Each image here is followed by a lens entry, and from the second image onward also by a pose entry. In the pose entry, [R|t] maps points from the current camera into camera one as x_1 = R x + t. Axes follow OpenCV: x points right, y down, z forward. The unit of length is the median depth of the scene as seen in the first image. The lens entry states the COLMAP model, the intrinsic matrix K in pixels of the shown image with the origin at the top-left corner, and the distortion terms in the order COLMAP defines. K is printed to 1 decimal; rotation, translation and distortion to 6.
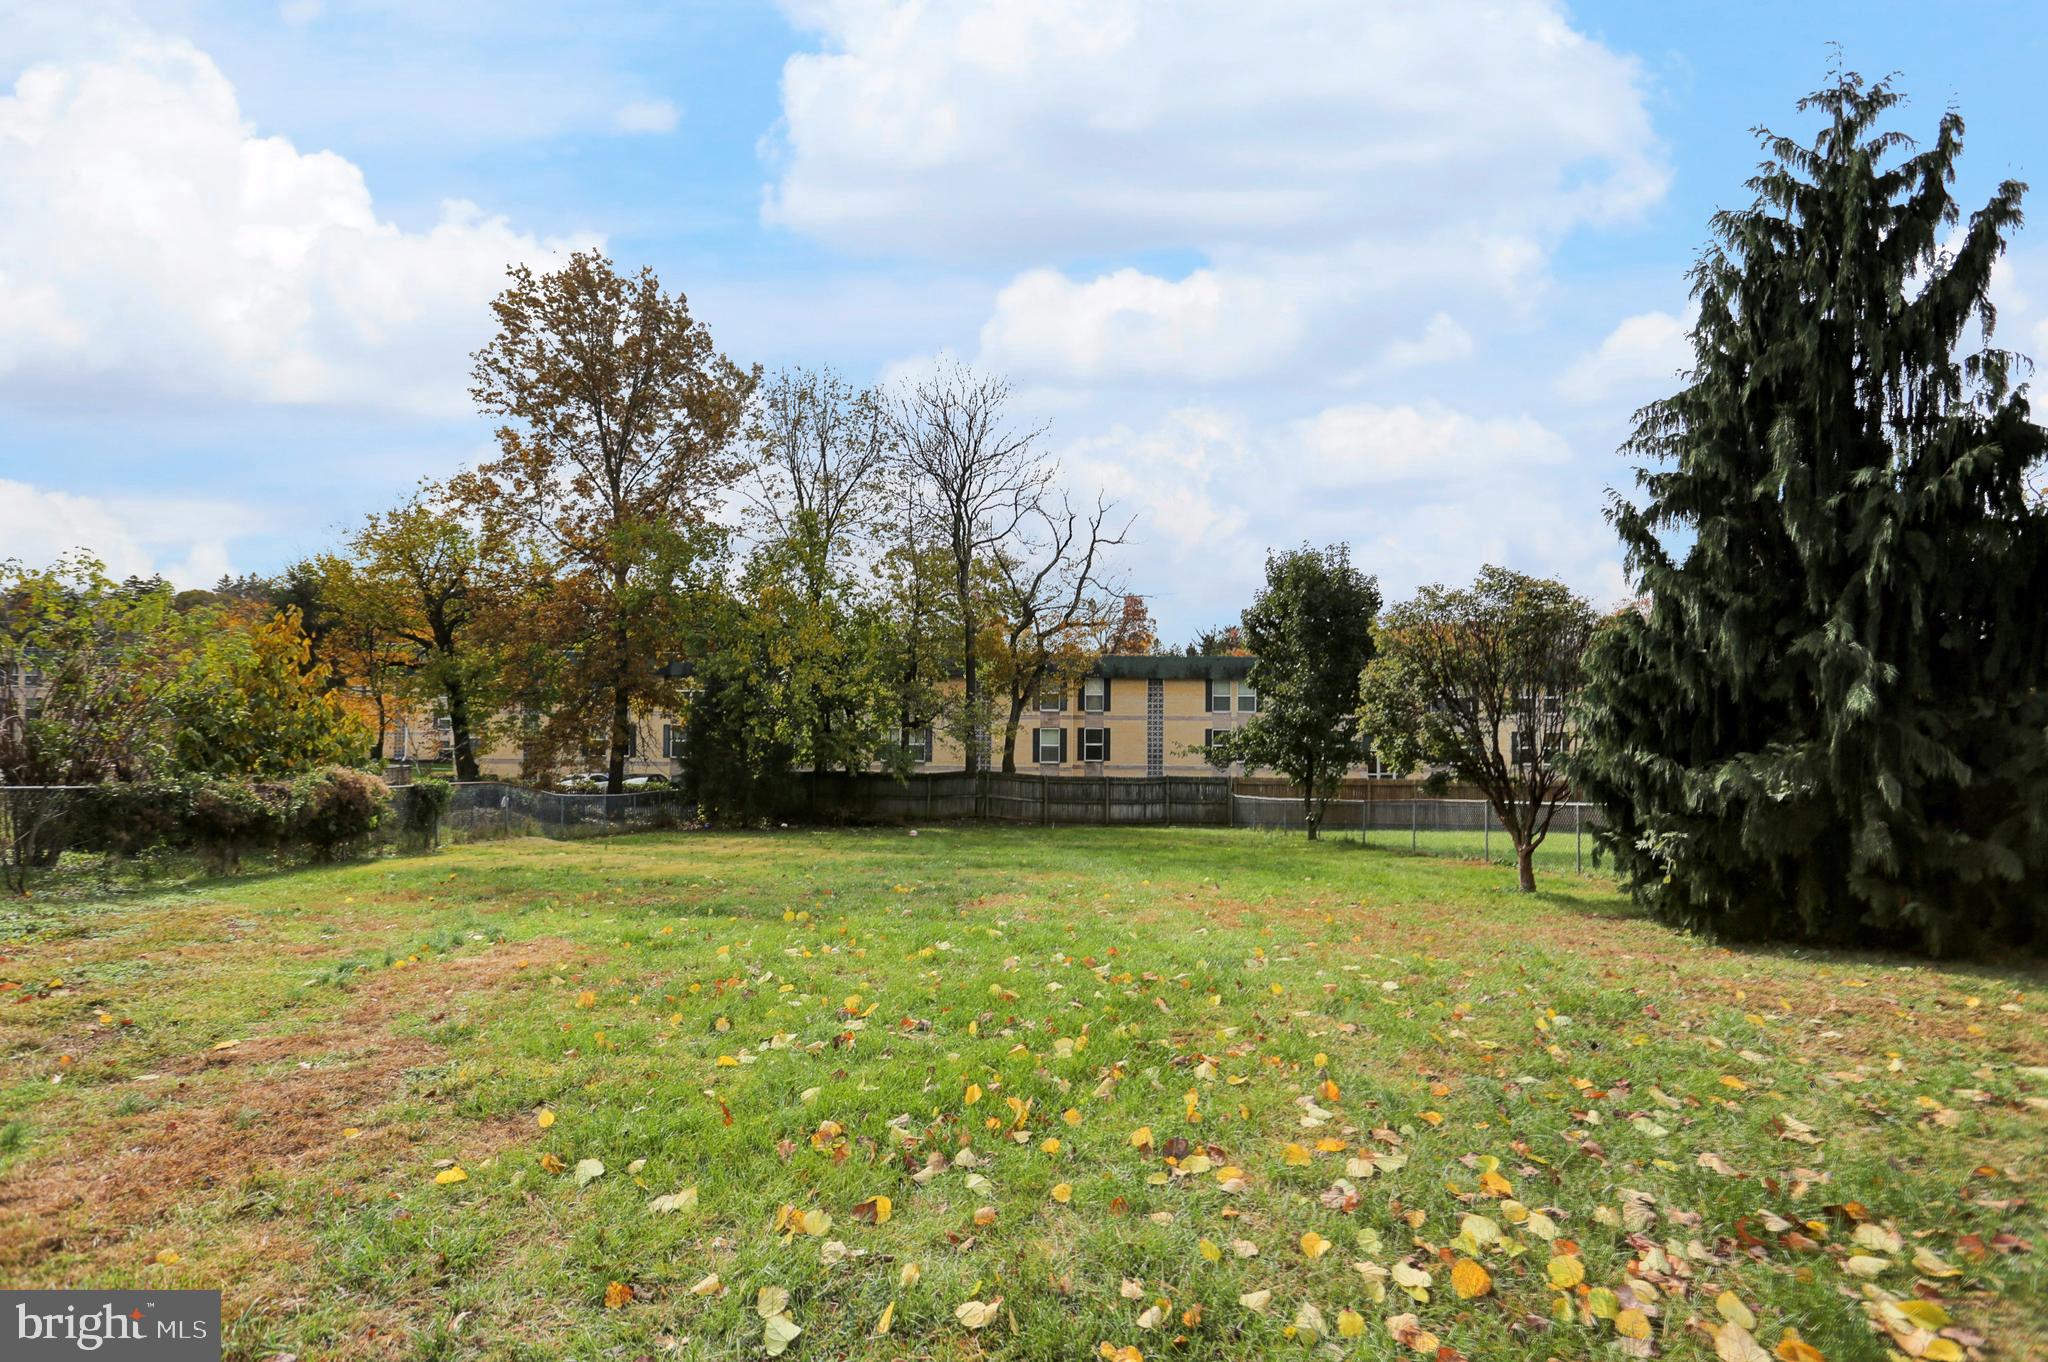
lens RADIAL K [[1040.3, 0, 1060.2], [0, 1040.3, 721.1], [0, 0, 1]] dist [-0.077723, 0.033908]
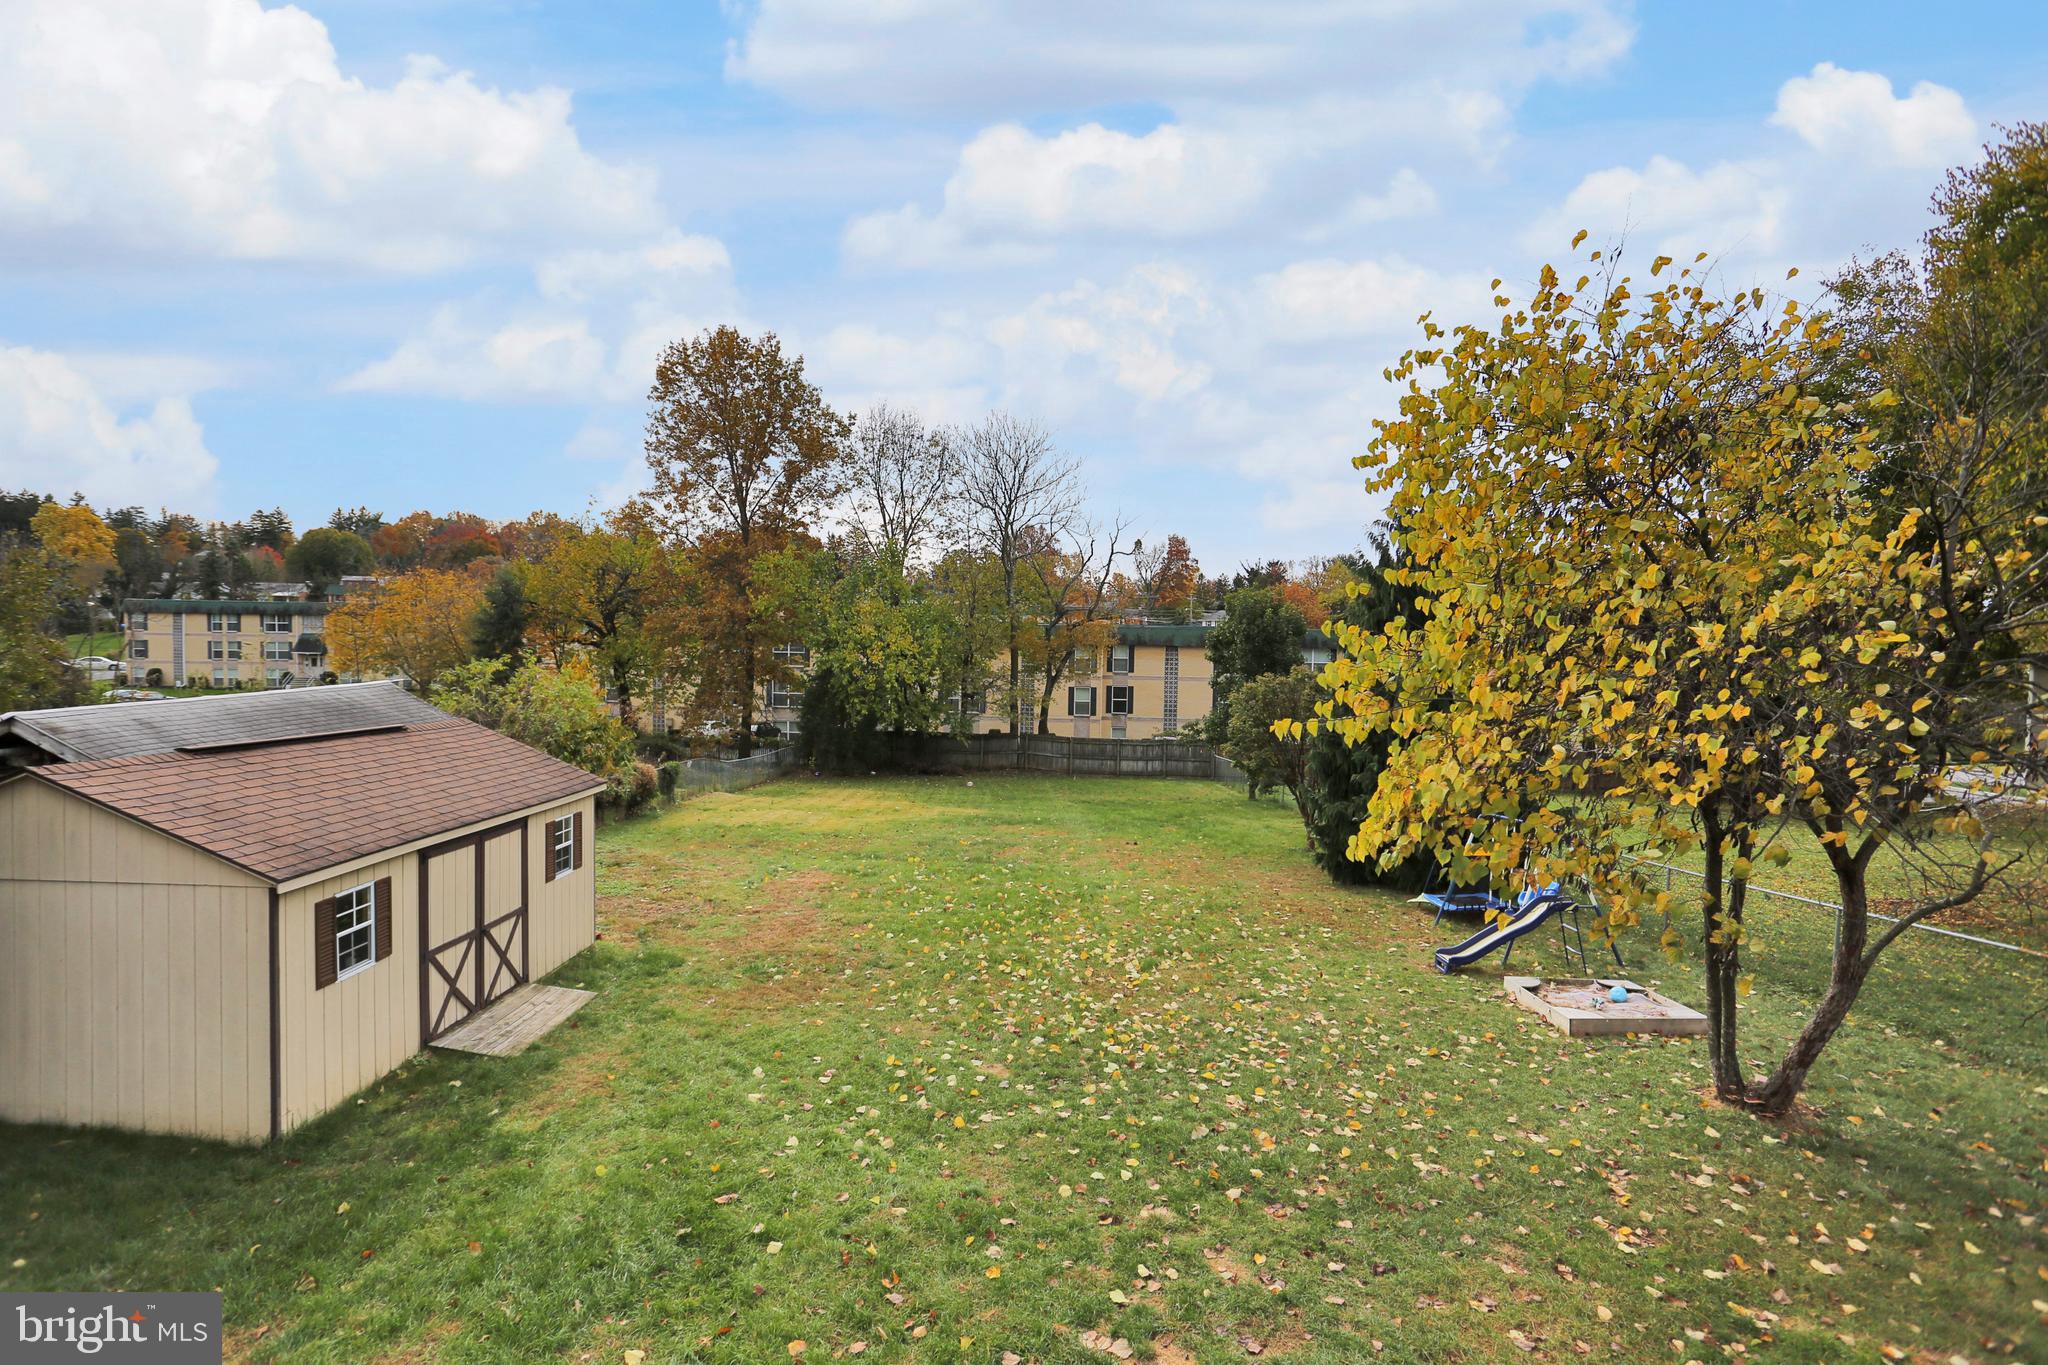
lens RADIAL K [[1010.7, 0, 1048.8], [0, 1010.7, 677.4], [0, 0, 1]] dist [-0.068539, 0.029170]
pose [[0.997940, 0.012525, -0.062917, 0.034665], [-0.010397, 0.999366, 0.034044, -0.061727], [0.063304, -0.033320, 0.997438, -0.247548]]
